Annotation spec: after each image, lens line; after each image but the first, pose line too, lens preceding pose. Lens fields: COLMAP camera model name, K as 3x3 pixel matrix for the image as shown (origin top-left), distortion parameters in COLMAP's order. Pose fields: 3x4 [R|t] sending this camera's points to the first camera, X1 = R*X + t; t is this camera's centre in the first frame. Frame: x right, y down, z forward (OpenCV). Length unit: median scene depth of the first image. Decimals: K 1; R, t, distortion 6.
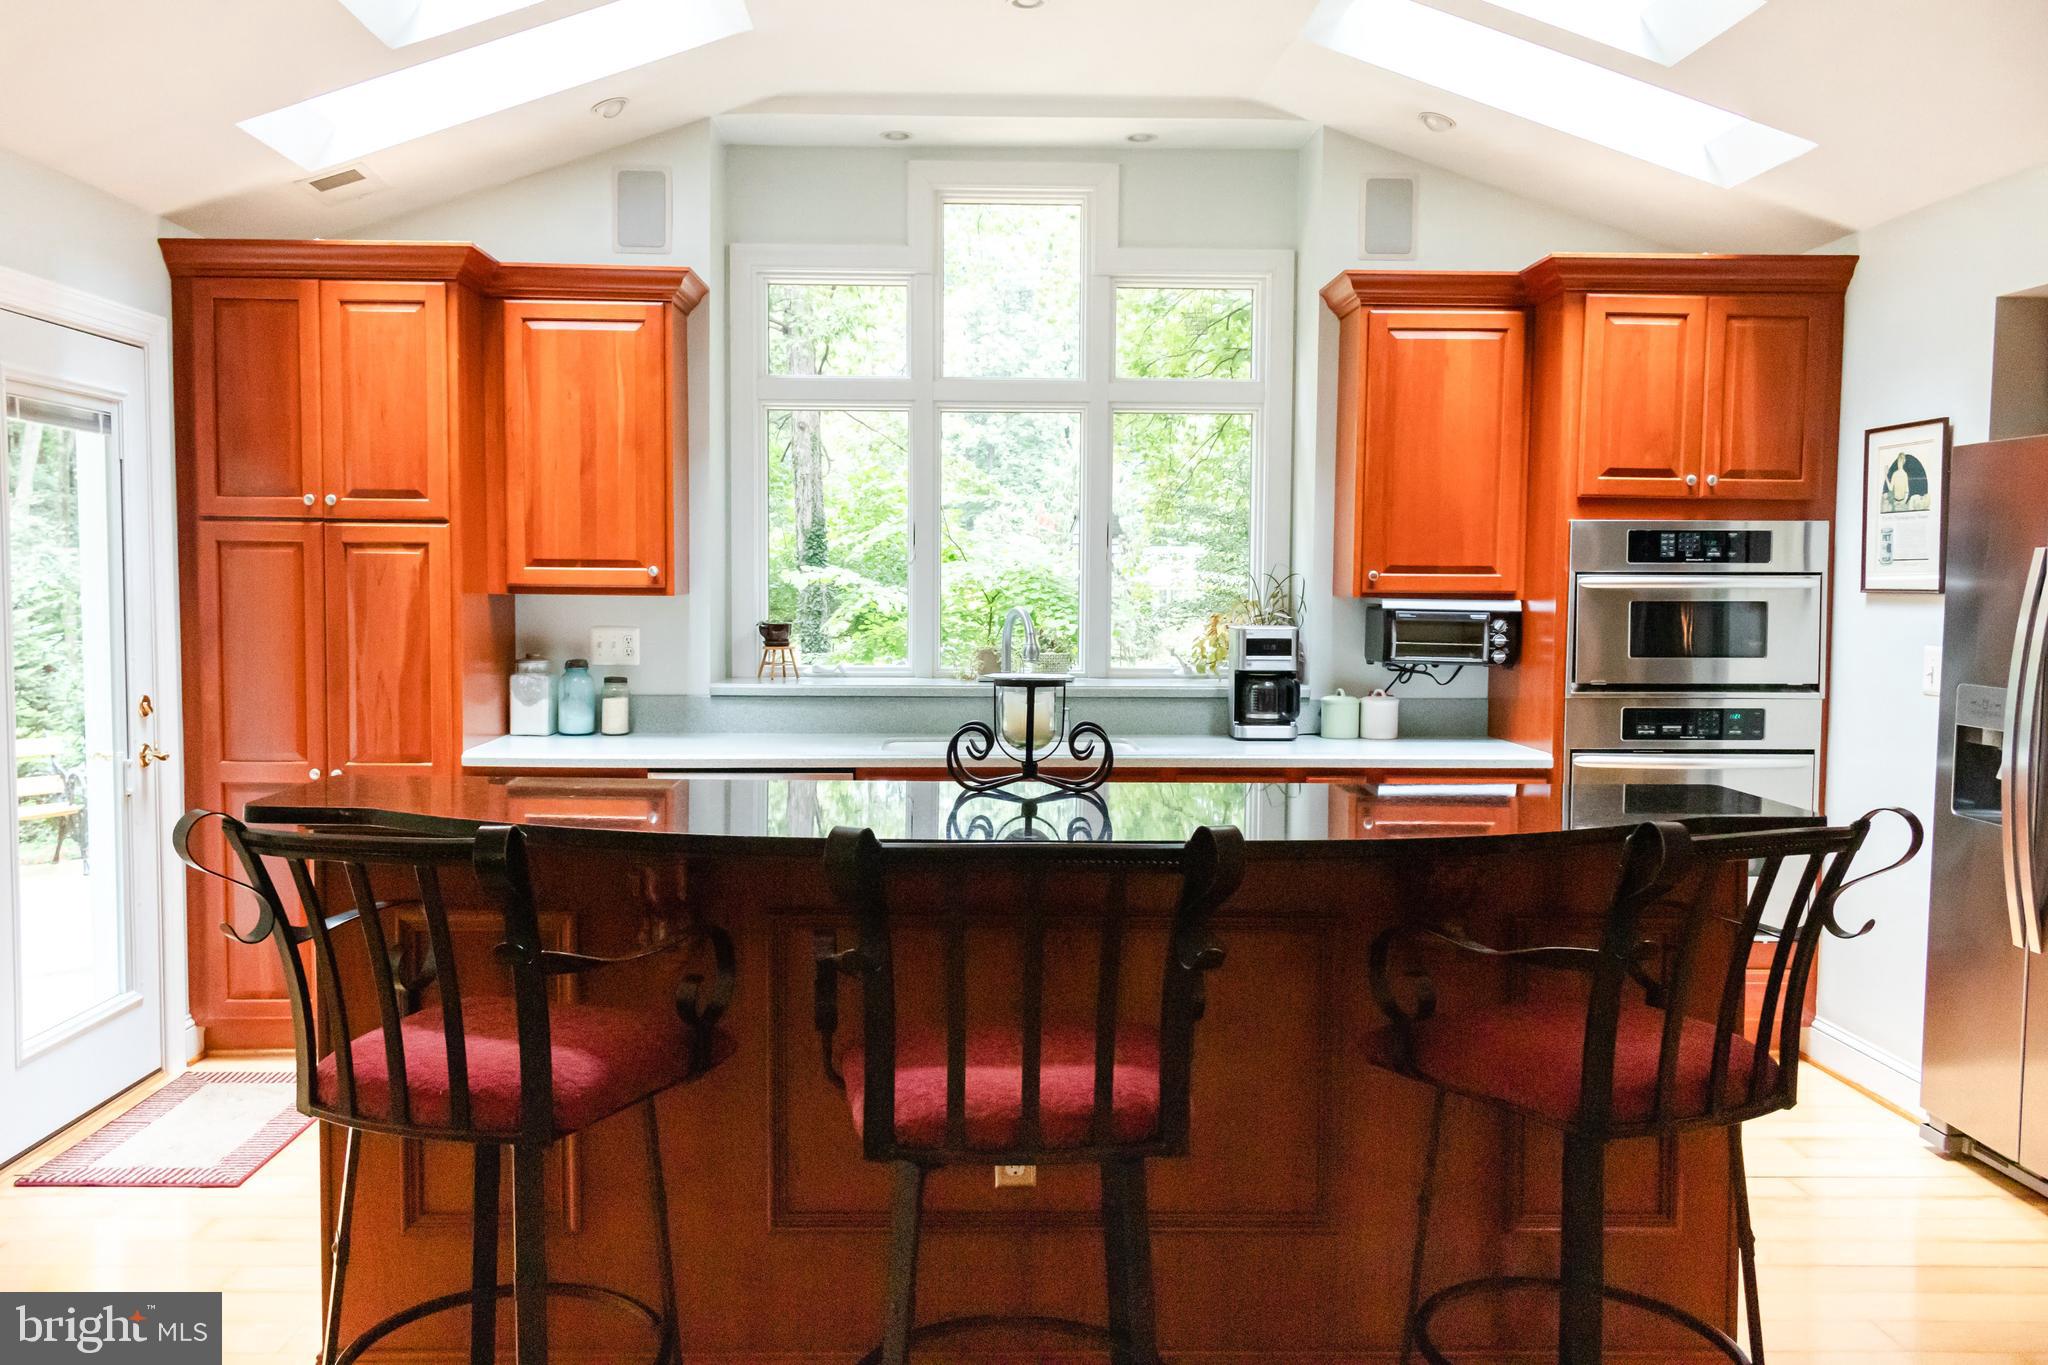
lens RADIAL K [[1693.0, 0, 1024.0], [0, 1693.0, 682.5], [0, 0, 1]] dist [-0.046664, 0.156895]
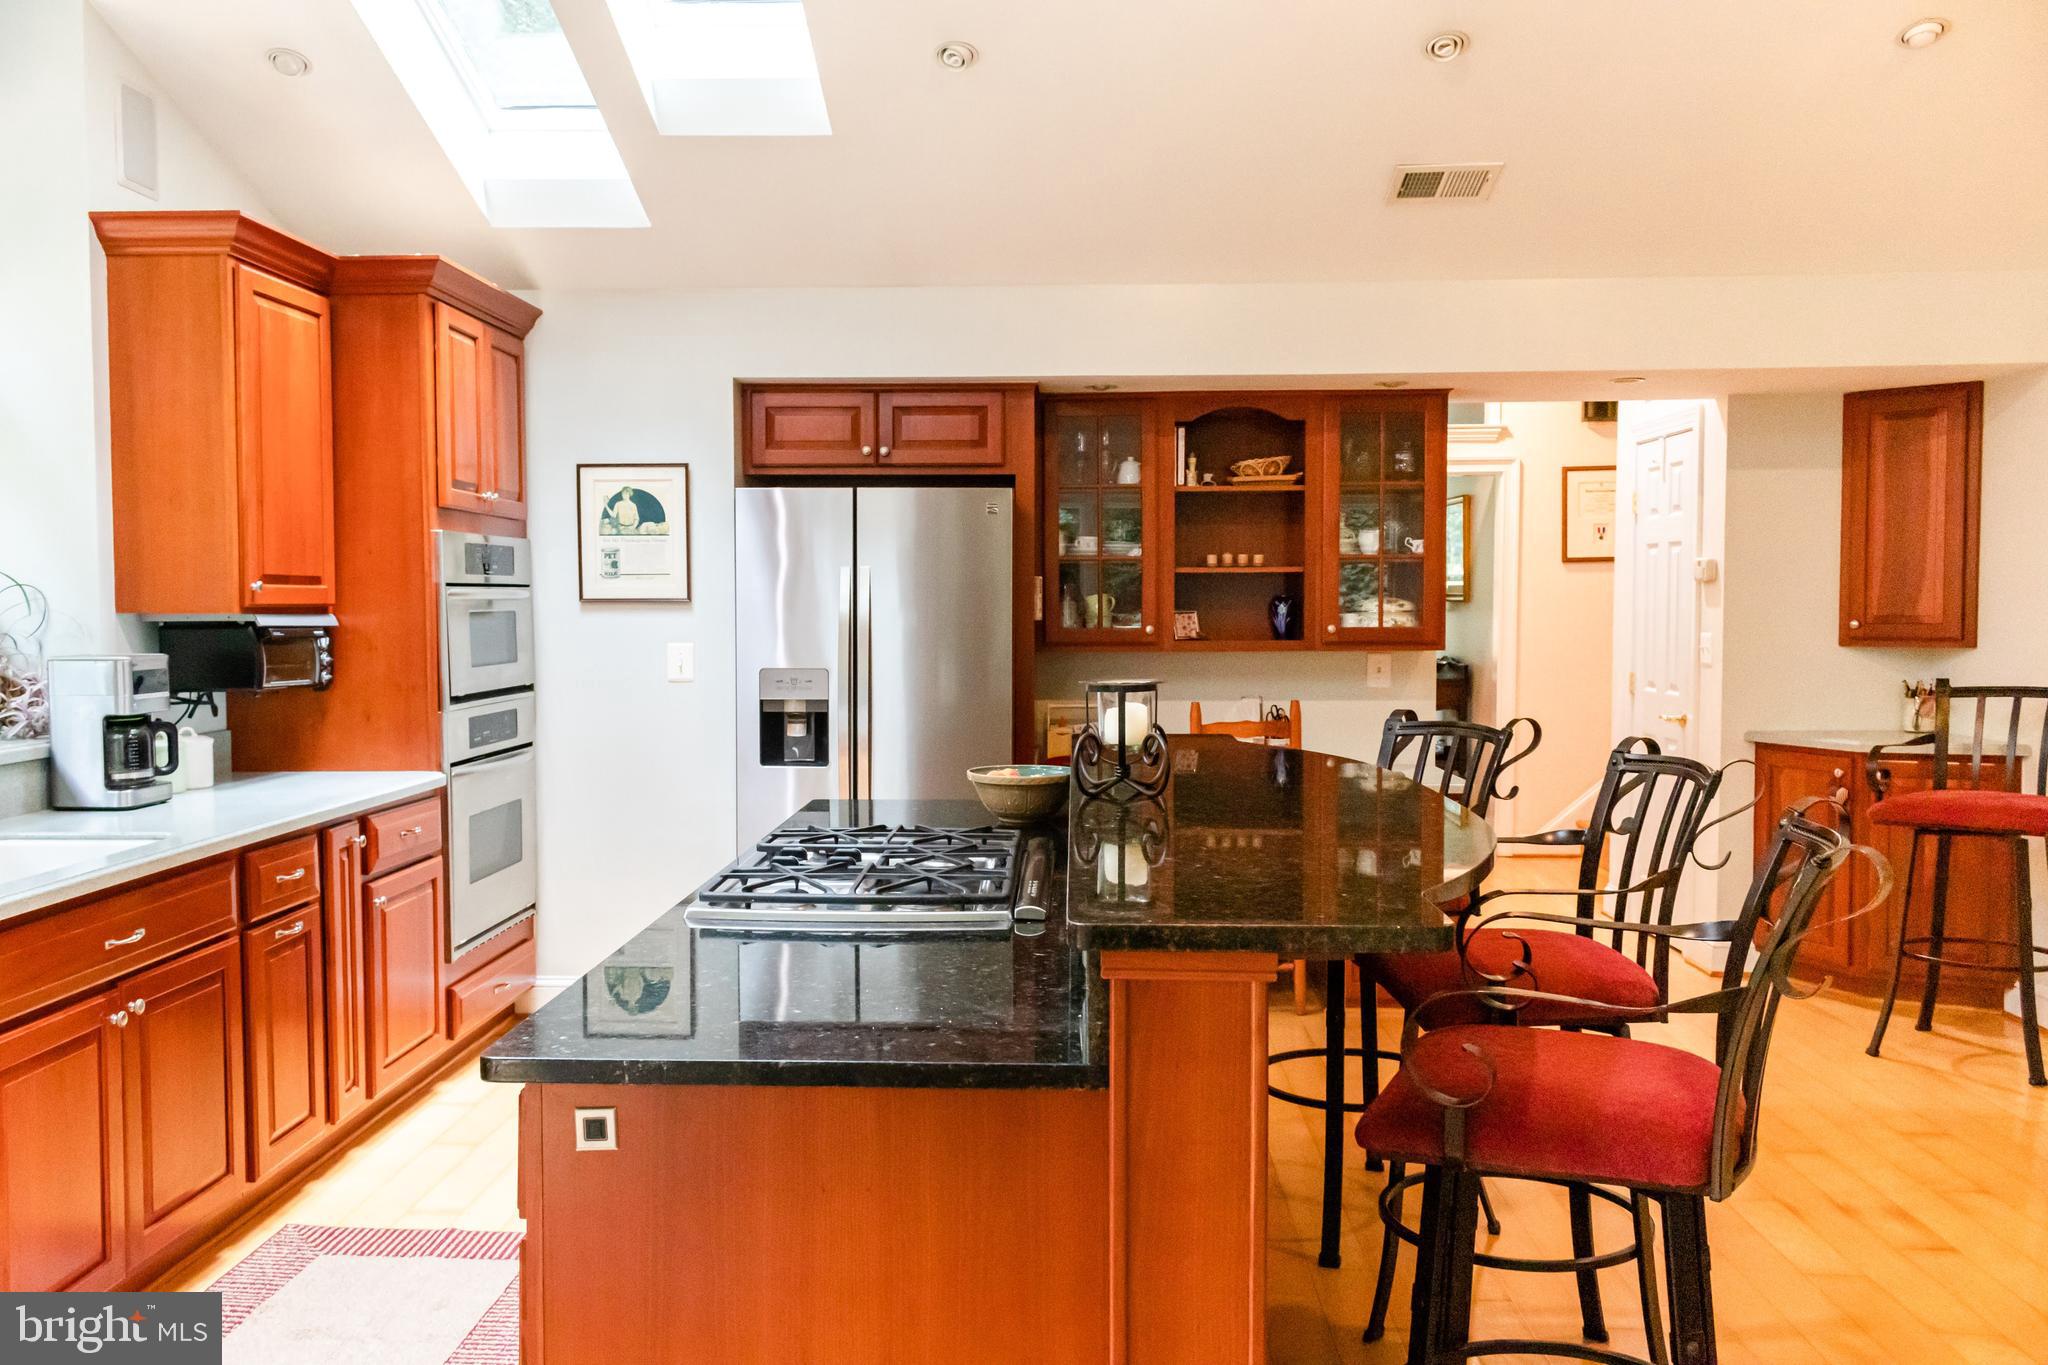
lens RADIAL K [[1636.3, 0, 992.6], [0, 1636.3, 682.0], [0, 0, 1]] dist [0.011782, 0.006547]
pose [[0.072708, -0.057113, 0.995717, -0.583434], [0.065024, 0.996506, 0.052410, -0.036230], [-0.995231, 0.060935, 0.076167, 0.592284]]
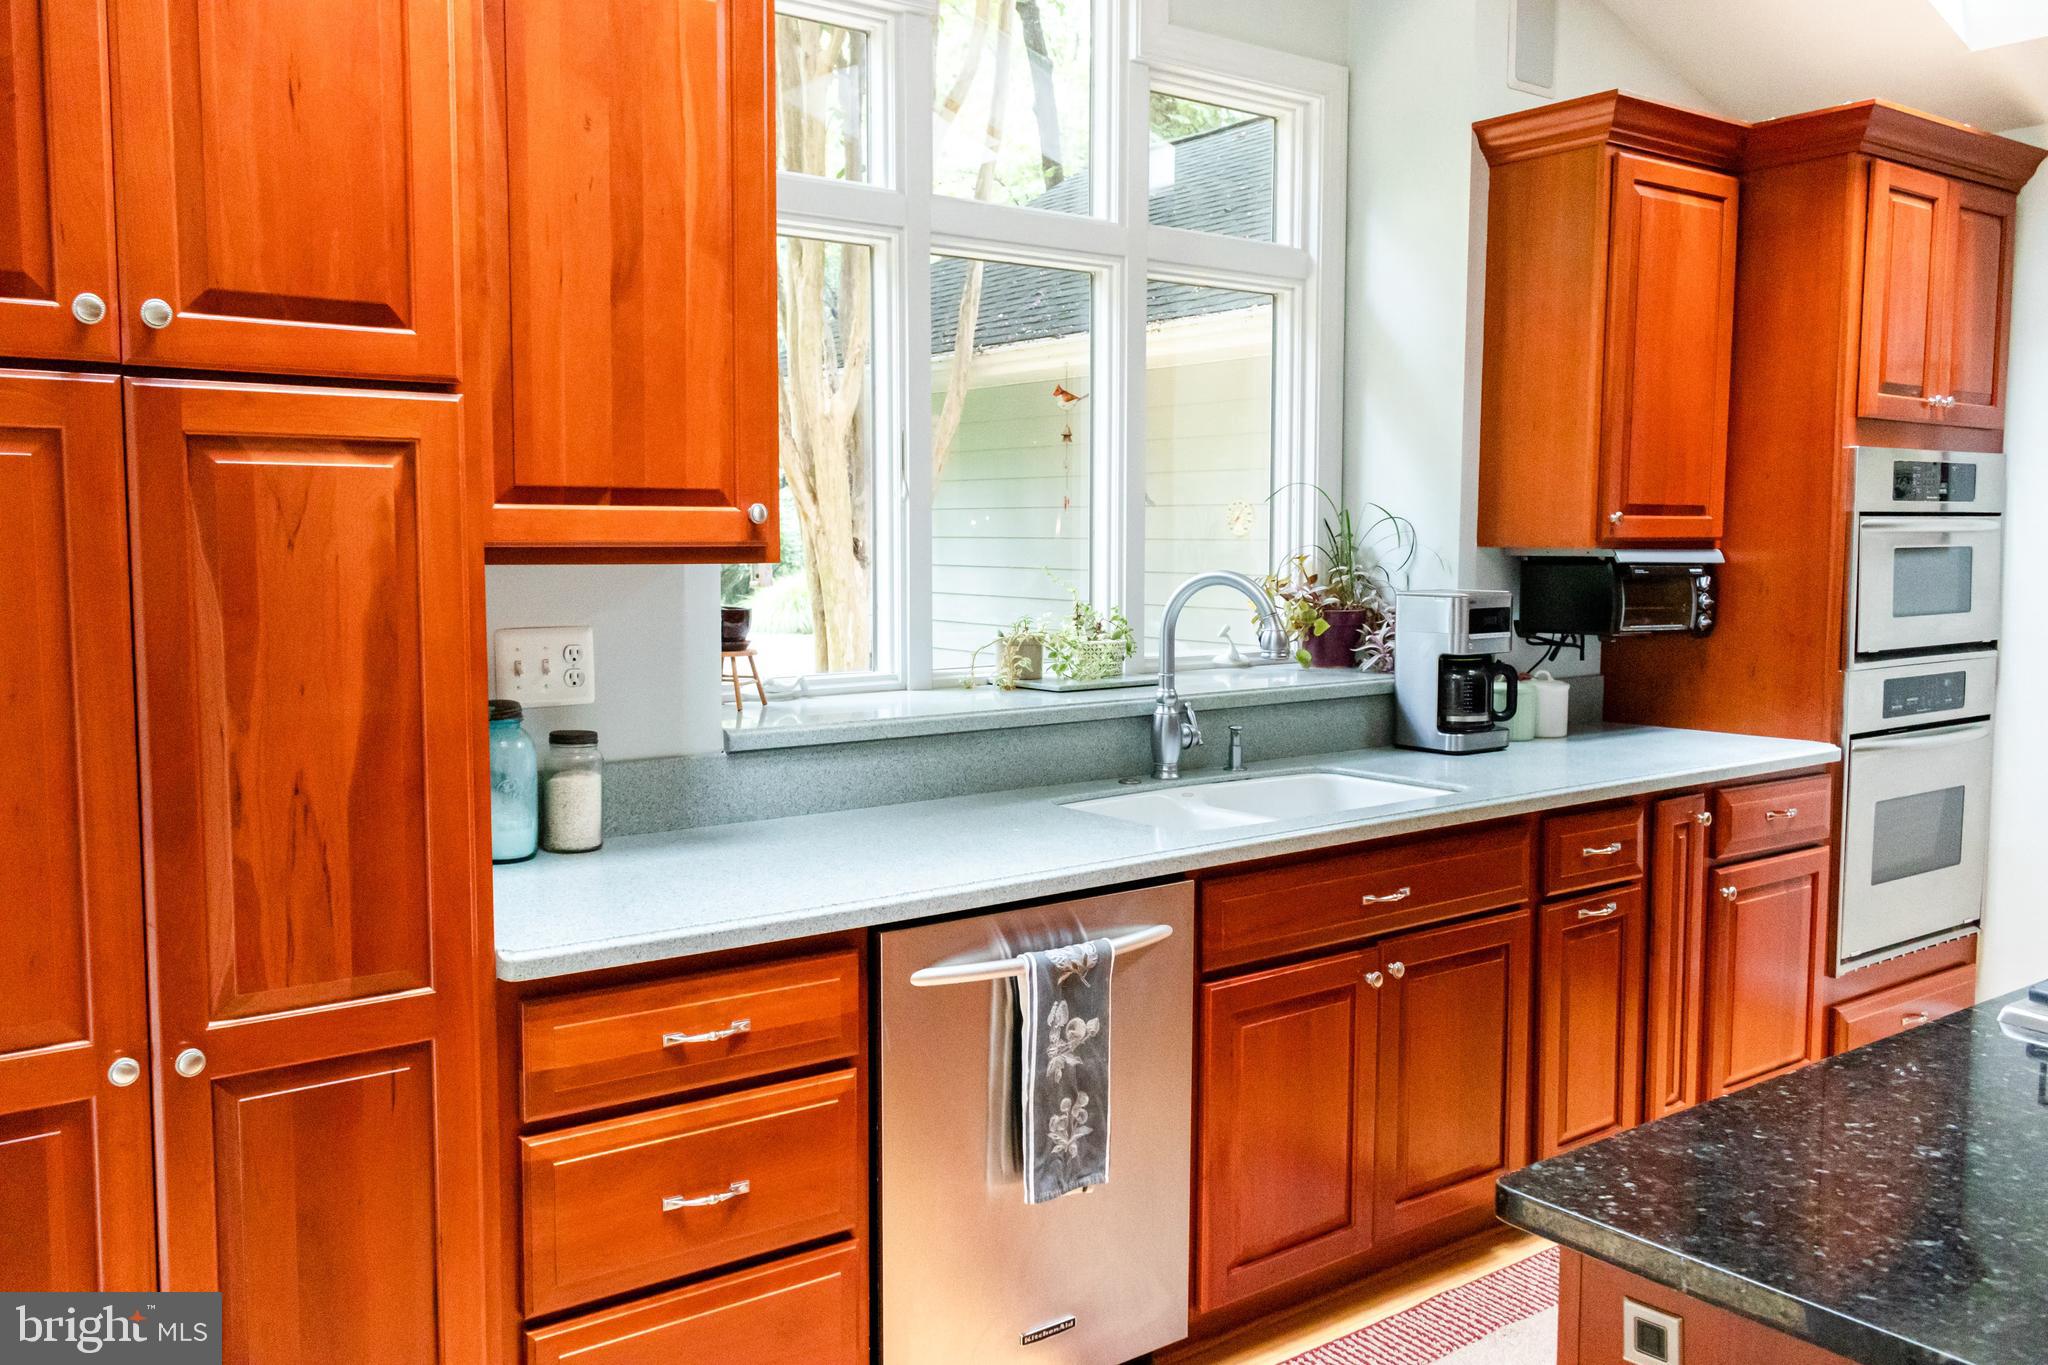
lens RADIAL K [[1664.0, 0, 992.8], [0, 1664.0, 686.7], [0, 0, 1]] dist [0.002634, -0.002323]
pose [[0.819976, -0.060279, 0.569215, -0.442122], [0.041922, 0.998093, 0.045306, -0.034999], [-0.570860, -0.013288, 0.820940, 0.568386]]
